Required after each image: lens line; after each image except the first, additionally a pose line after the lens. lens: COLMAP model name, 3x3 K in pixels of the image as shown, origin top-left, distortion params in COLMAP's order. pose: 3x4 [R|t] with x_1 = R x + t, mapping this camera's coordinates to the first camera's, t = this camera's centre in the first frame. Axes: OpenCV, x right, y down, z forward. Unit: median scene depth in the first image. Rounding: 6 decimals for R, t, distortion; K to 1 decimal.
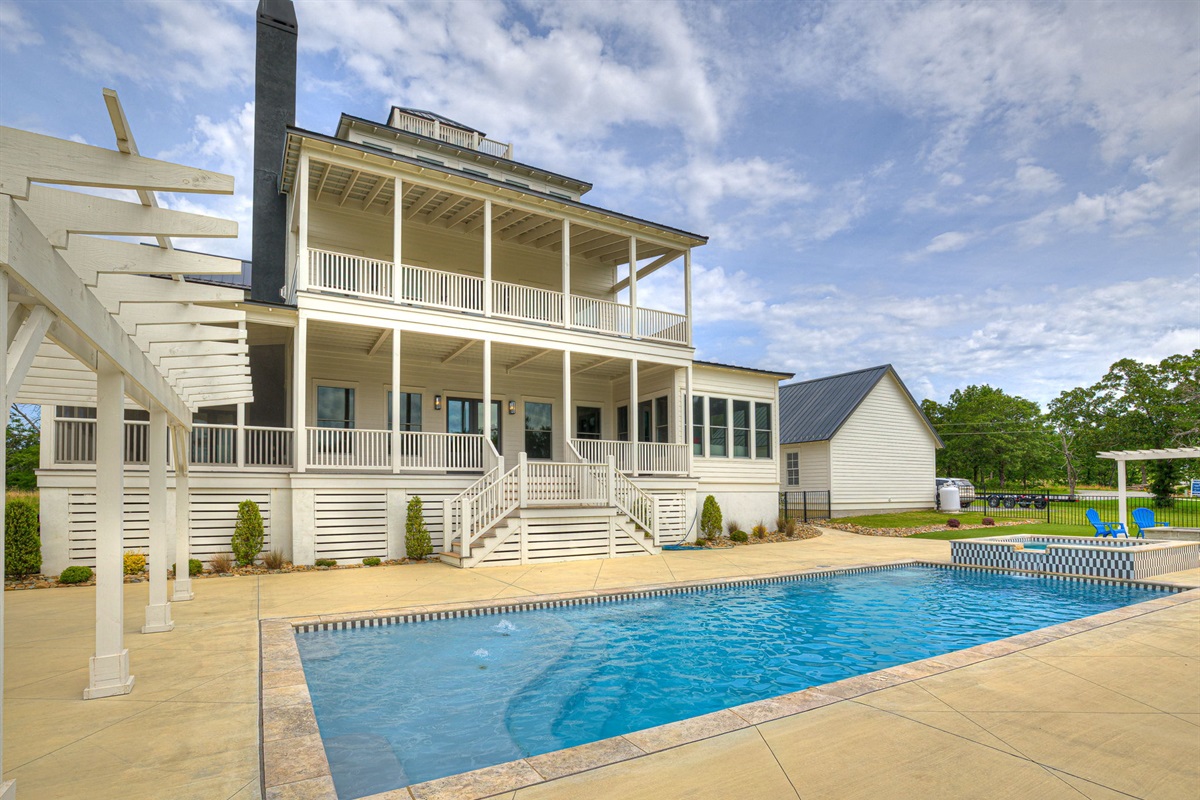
lens RADIAL K [[583.7, 0, 585.1], [0, 583.7, 469.9], [0, 0, 1]] dist [-0.057670, 0.000838]
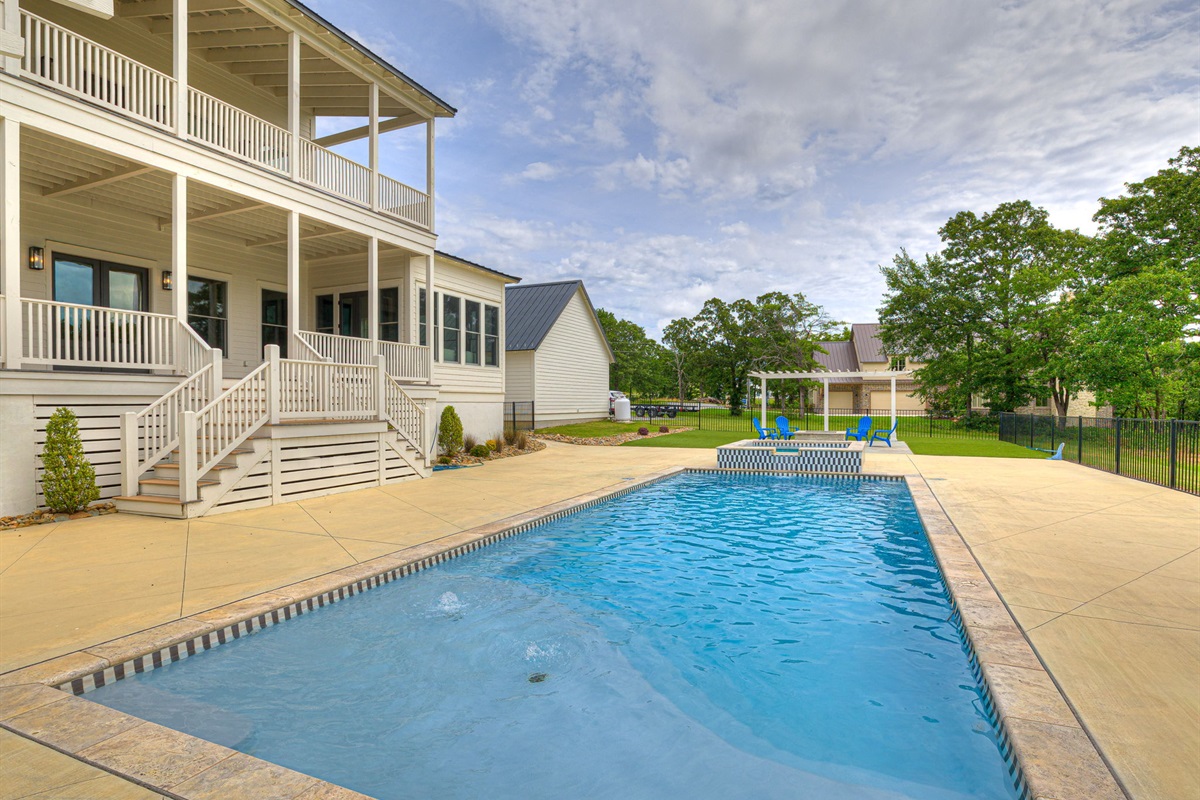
lens RADIAL K [[616.3, 0, 594.7], [0, 616.3, 399.2], [0, 0, 1]] dist [-0.051515, 0.017629]
pose [[0.785459, 0.007168, 0.618872, -0.180366], [-0.027946, 0.999324, 0.023893, 0.004813], [-0.618282, -0.036061, 0.785128, 0.130392]]
